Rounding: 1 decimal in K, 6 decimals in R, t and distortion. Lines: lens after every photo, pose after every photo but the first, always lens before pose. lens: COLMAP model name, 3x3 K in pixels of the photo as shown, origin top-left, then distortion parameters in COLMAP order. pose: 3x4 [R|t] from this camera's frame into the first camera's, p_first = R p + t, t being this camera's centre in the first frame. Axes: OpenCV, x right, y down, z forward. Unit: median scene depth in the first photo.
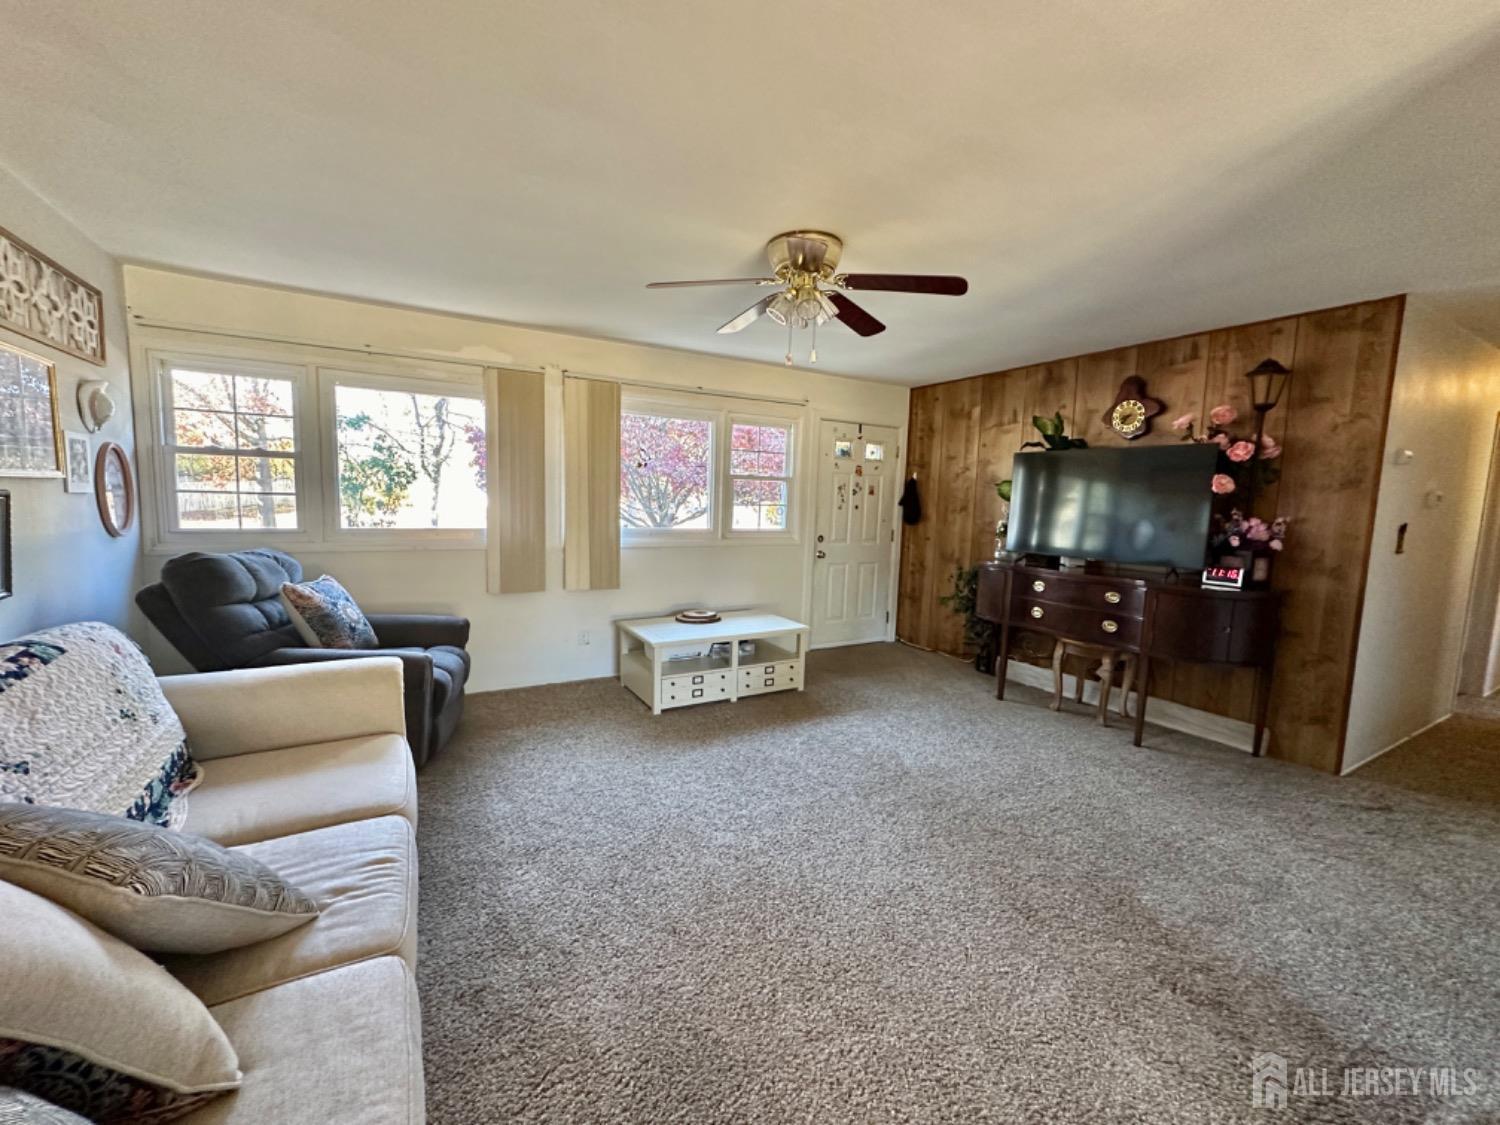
lens RADIAL K [[604.8, 0, 744.9], [0, 604.8, 562.2], [0, 0, 1]] dist [-0.001697, 0.000392]
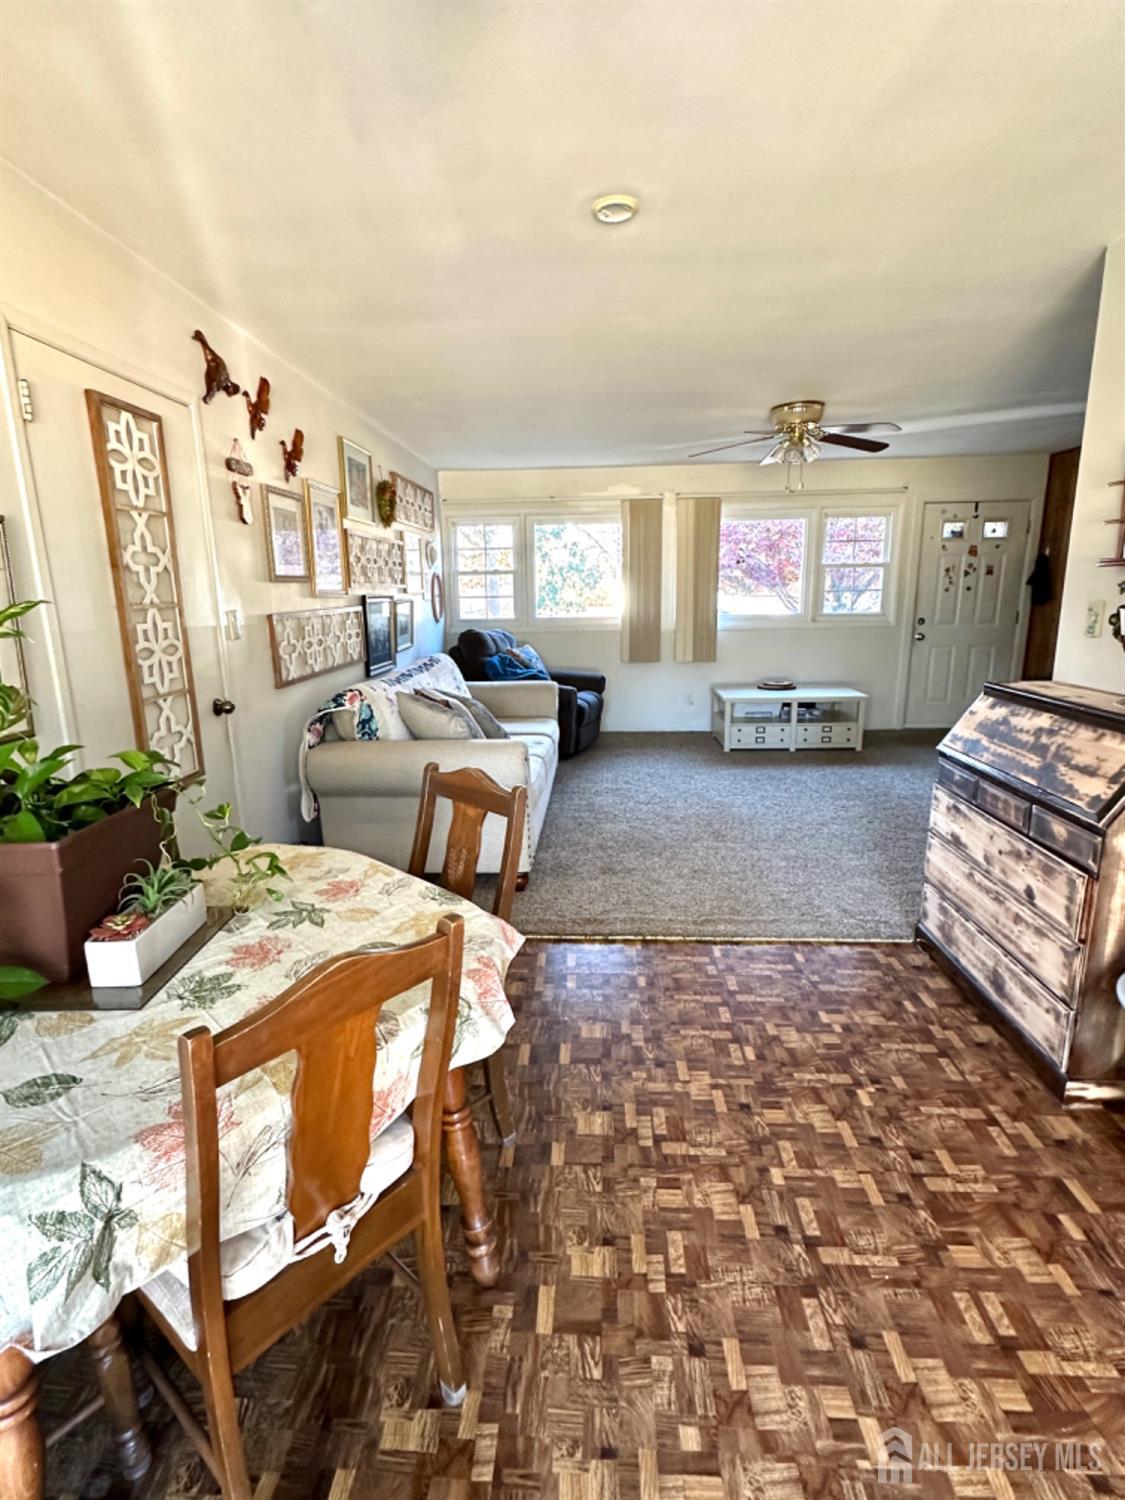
lens RADIAL K [[696.0, 0, 557.2], [0, 696.0, 742.8], [0, 0, 1]] dist [0.004190, -0.000469]
pose [[0.836059, 0.075124, -0.543471, 0.350047], [-0.016414, 0.993562, 0.112090, 0.057998], [0.548393, -0.084794, 0.831910, -0.459657]]
